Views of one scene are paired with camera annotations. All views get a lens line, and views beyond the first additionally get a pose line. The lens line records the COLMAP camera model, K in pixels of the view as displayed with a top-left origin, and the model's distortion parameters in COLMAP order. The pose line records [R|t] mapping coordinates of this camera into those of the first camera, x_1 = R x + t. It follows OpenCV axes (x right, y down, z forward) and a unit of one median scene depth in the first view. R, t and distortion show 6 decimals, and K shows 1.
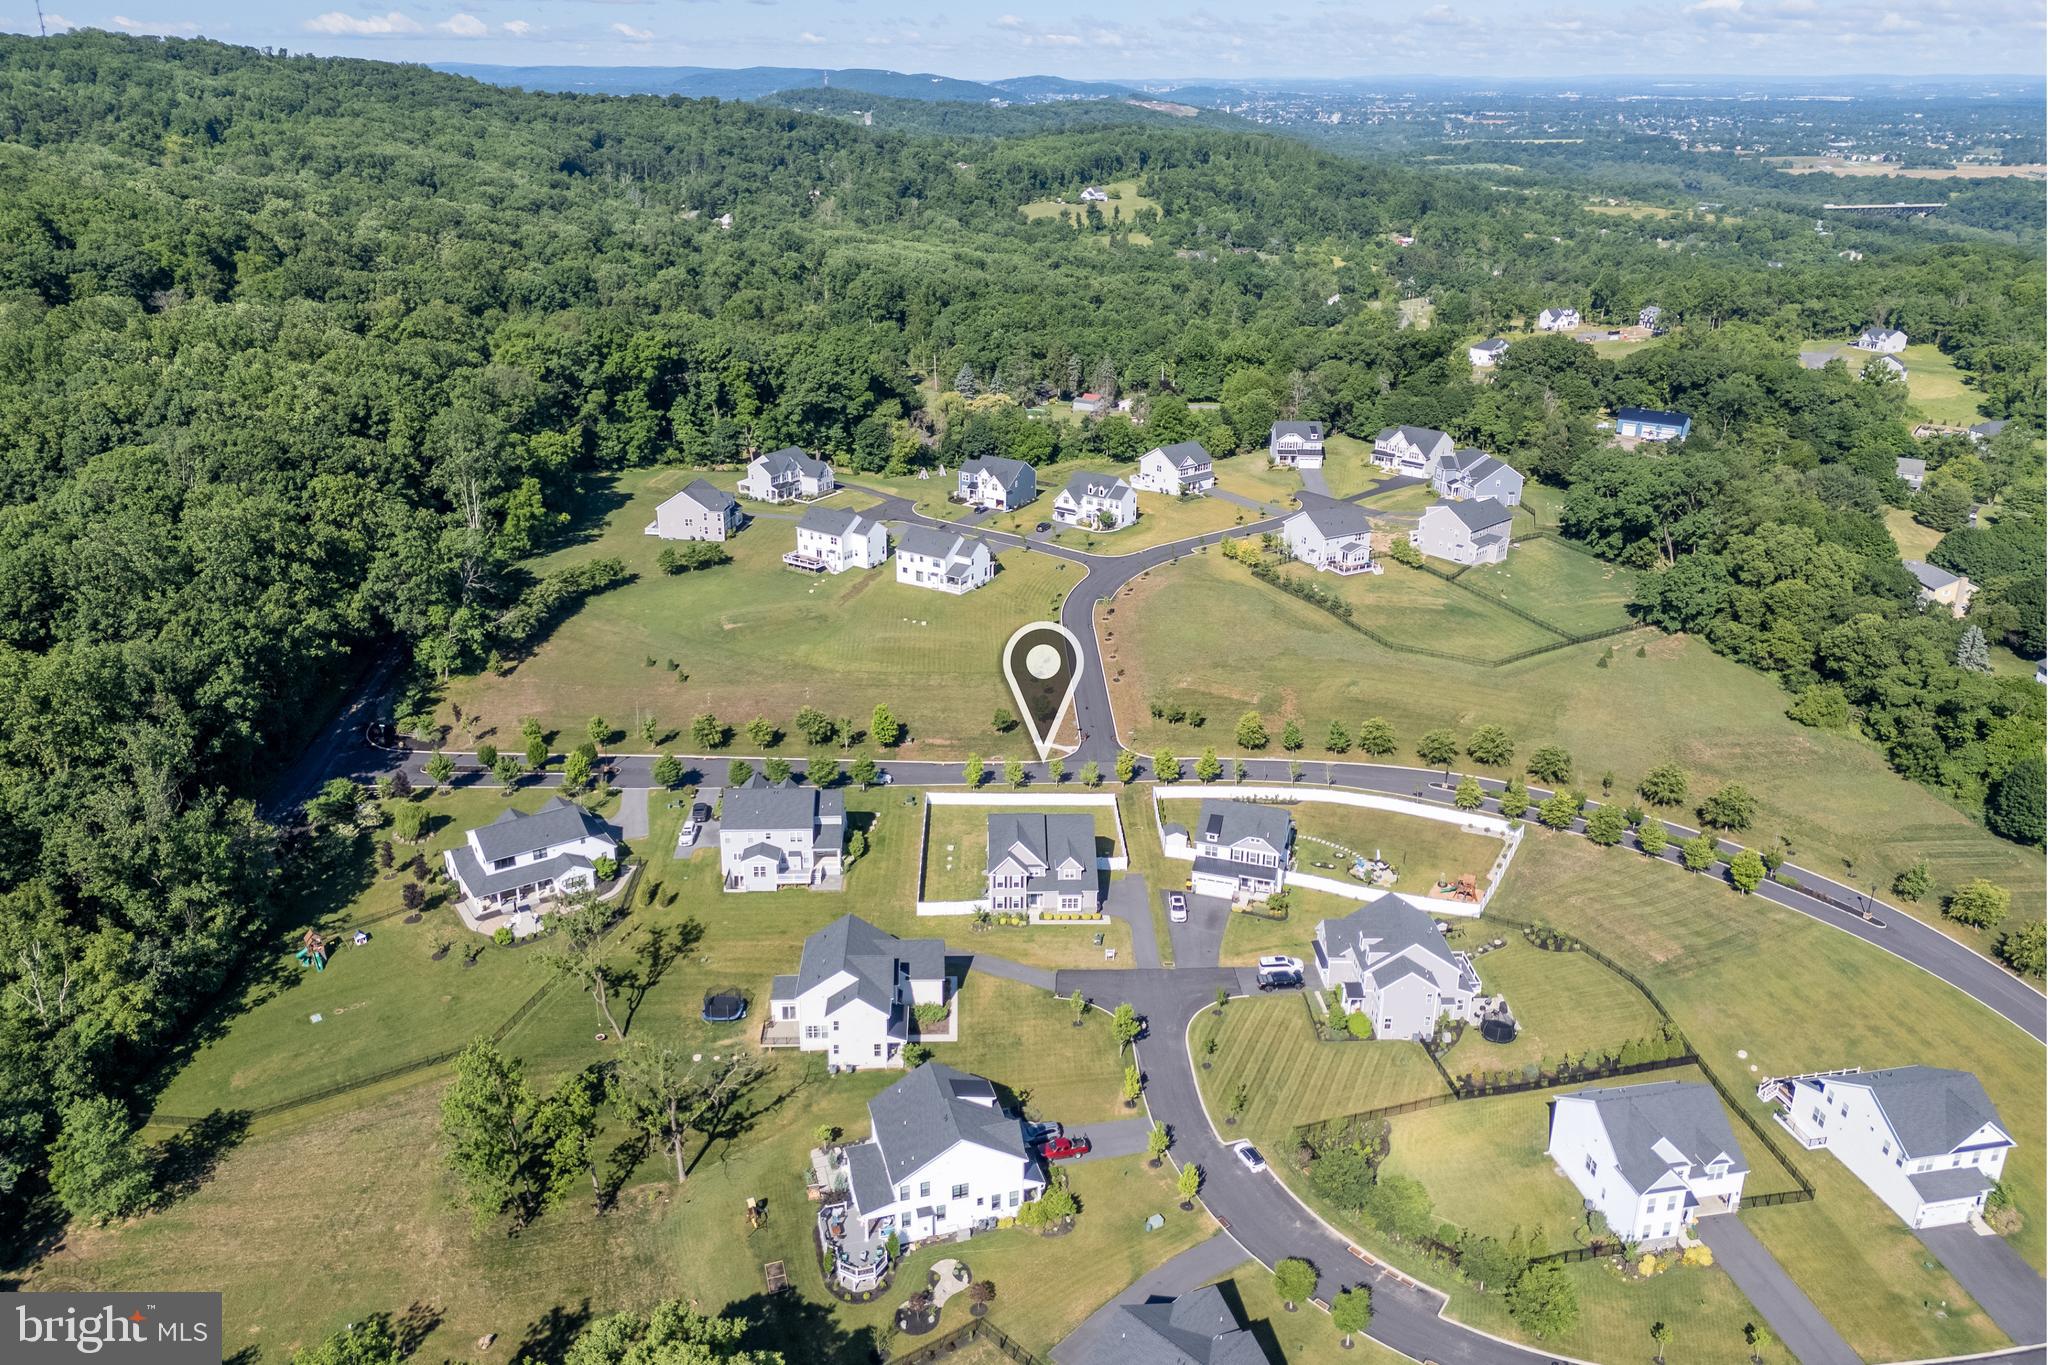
lens RADIAL K [[1522.0, 0, 1022.7], [0, 1522.0, 630.5], [0, 0, 1]] dist [0.094985, -0.108379]
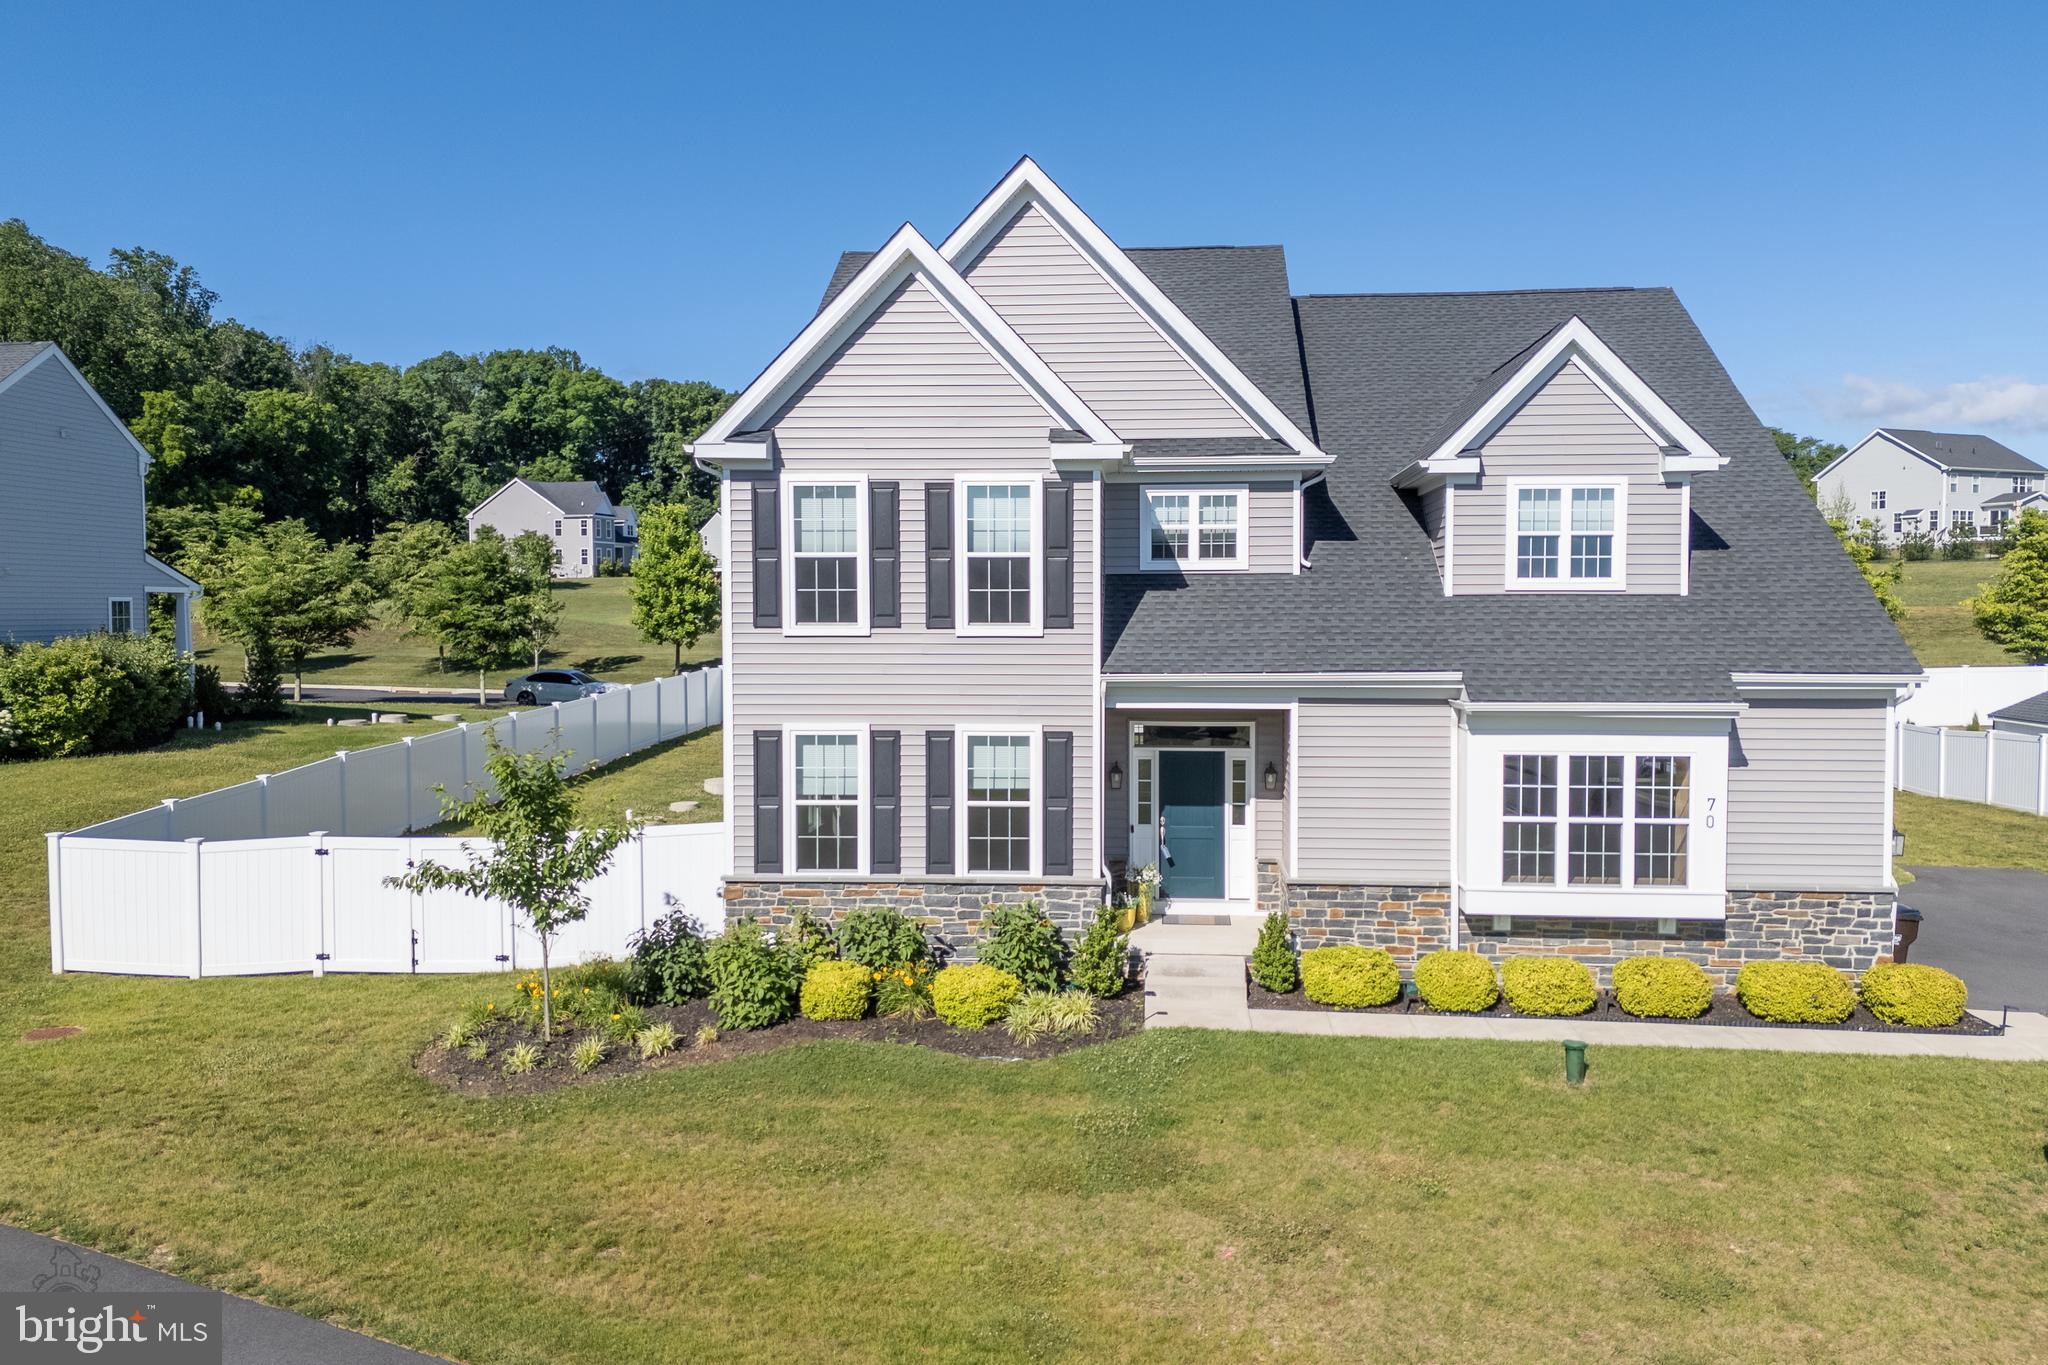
lens RADIAL K [[1522.0, 0, 1022.7], [0, 1522.0, 630.5], [0, 0, 1]] dist [0.094985, -0.108379]
pose [[0.995068, -0.002815, -0.099153, 0.003571], [-0.028732, 0.948564, -0.315279, 0.108294], [0.094941, 0.316573, 0.943805, 0.498245]]
